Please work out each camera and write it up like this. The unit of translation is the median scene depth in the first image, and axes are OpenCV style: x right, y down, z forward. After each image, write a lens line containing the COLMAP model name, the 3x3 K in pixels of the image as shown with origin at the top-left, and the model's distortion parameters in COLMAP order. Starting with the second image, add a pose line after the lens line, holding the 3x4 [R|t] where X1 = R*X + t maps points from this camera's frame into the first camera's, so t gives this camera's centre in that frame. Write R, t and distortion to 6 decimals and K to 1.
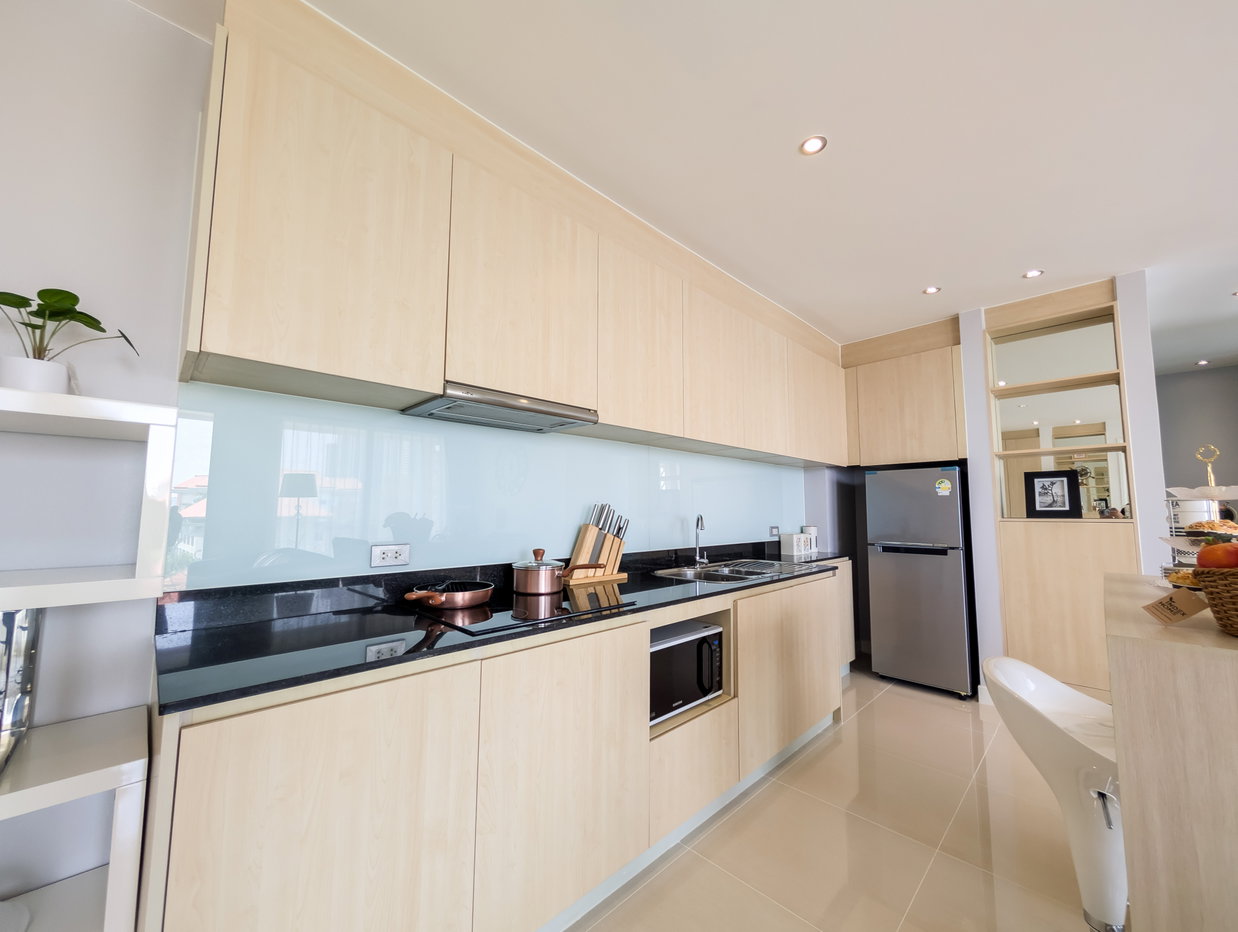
lens RADIAL K [[473.7, 0, 625.0], [0, 473.7, 468.3], [0, 0, 1]] dist [-0.000912, -0.000332]
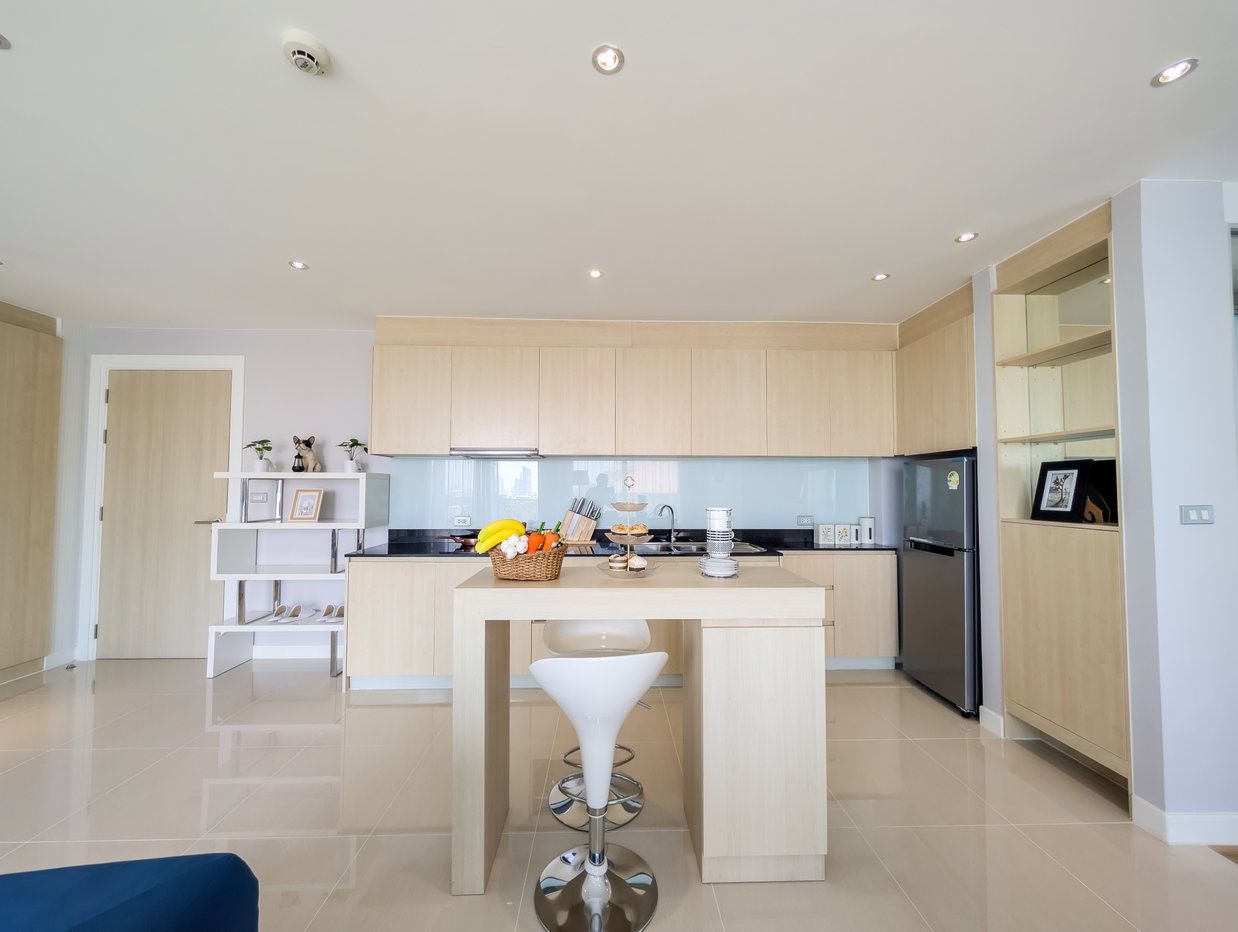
lens RADIAL K [[473.7, 0, 614.5], [0, 473.7, 468.9], [0, 0, 1]] dist [-0.000912, -0.000332]
pose [[0.729098, -0.025573, -0.683931, 0.888548], [0.060656, 0.997784, 0.027353, -0.047798], [0.681716, -0.061427, 0.729034, -0.084166]]
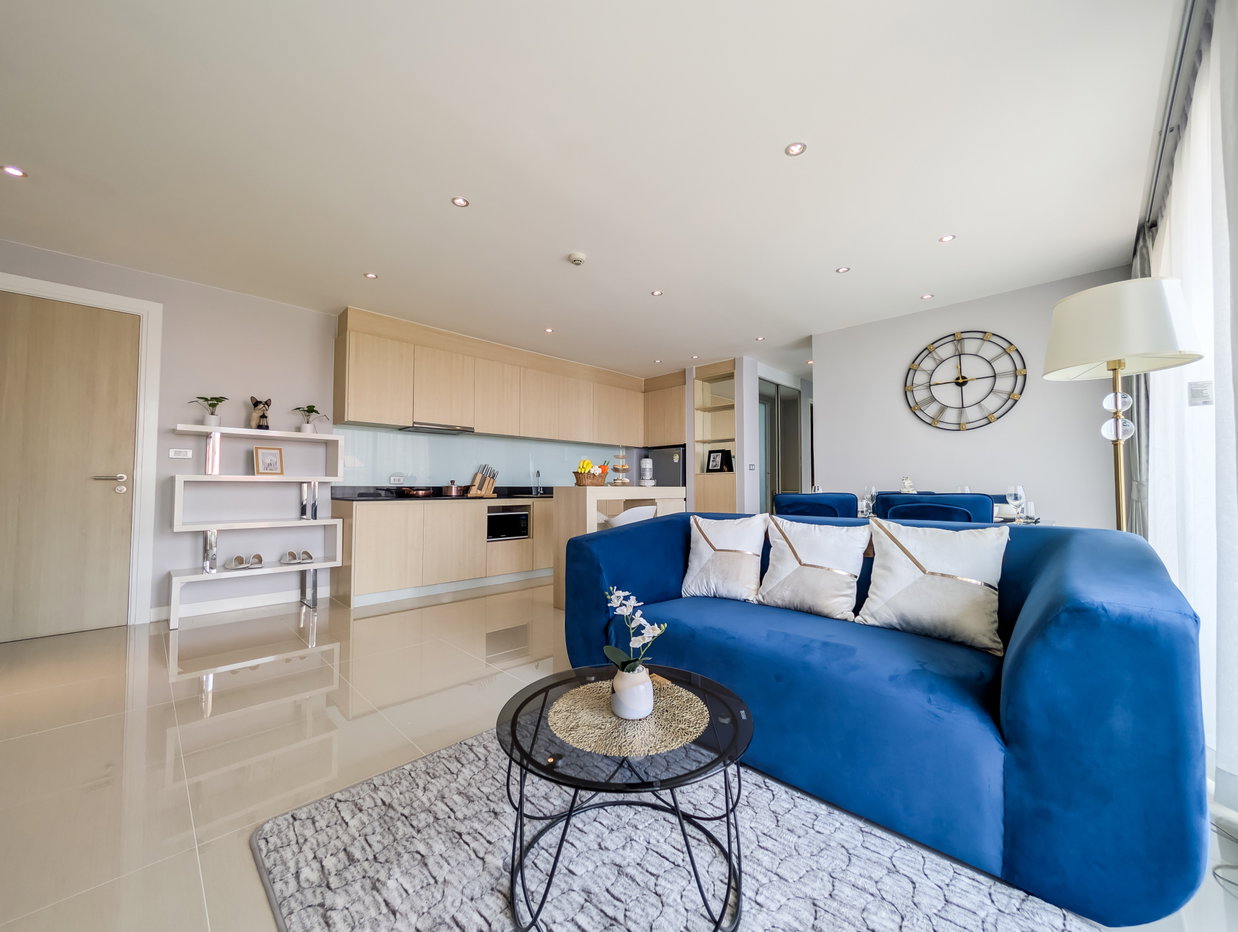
lens RADIAL K [[473.7, 0, 627.1], [0, 473.7, 470.8], [0, 0, 1]] dist [-0.000912, -0.000332]
pose [[0.999877, -0.001734, 0.015605, 0.476460], [0.000859, 0.998434, 0.055940, -0.018678], [-0.015678, -0.055920, 0.998312, -1.046877]]
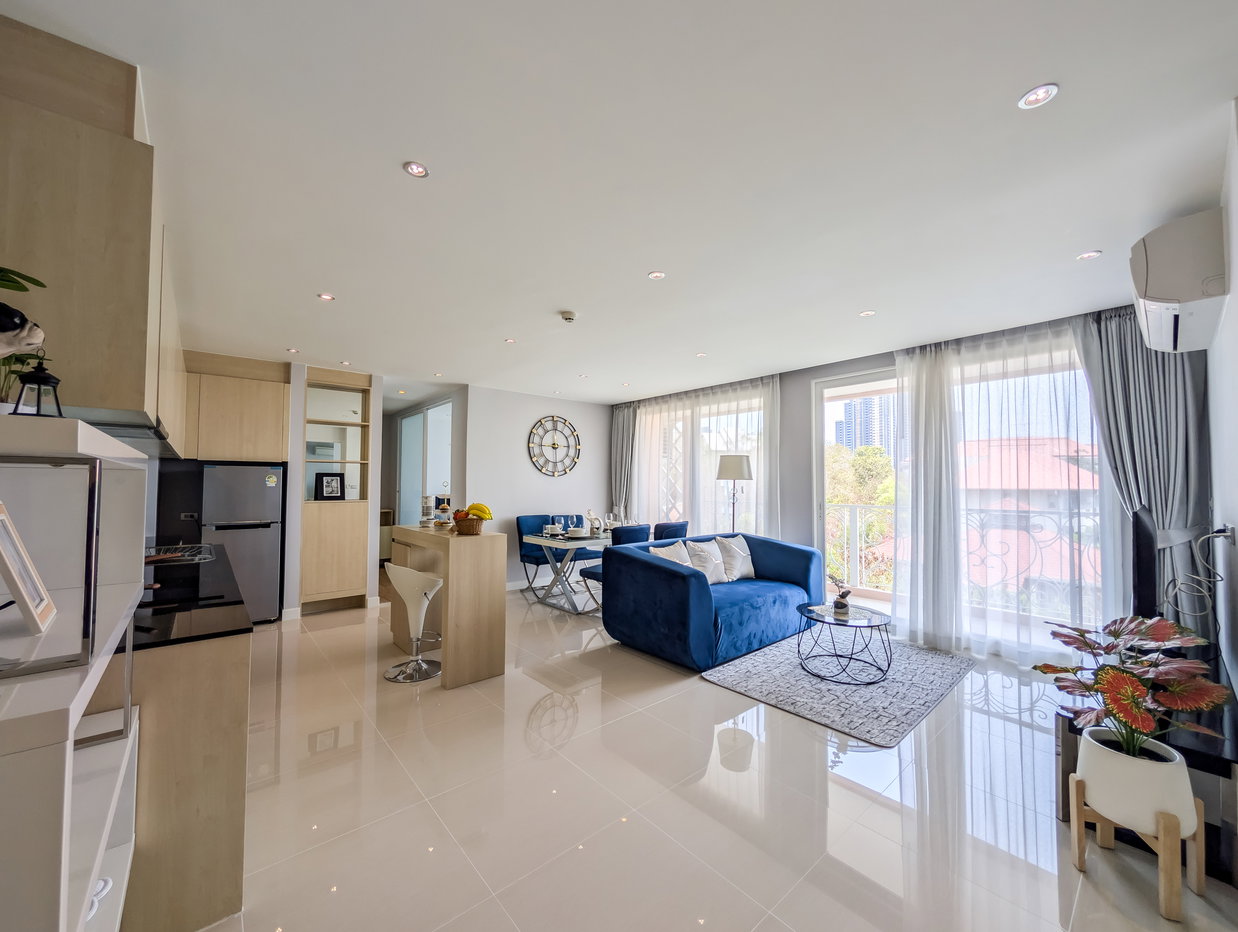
lens RADIAL K [[473.7, 0, 614.9], [0, 473.7, 472.2], [0, 0, 1]] dist [-0.000912, -0.000332]
pose [[0.072687, 0.026258, 0.997009, -0.740689], [-0.093643, 0.995417, -0.019389, -0.059772], [-0.992949, -0.091954, 0.074813, -0.150419]]
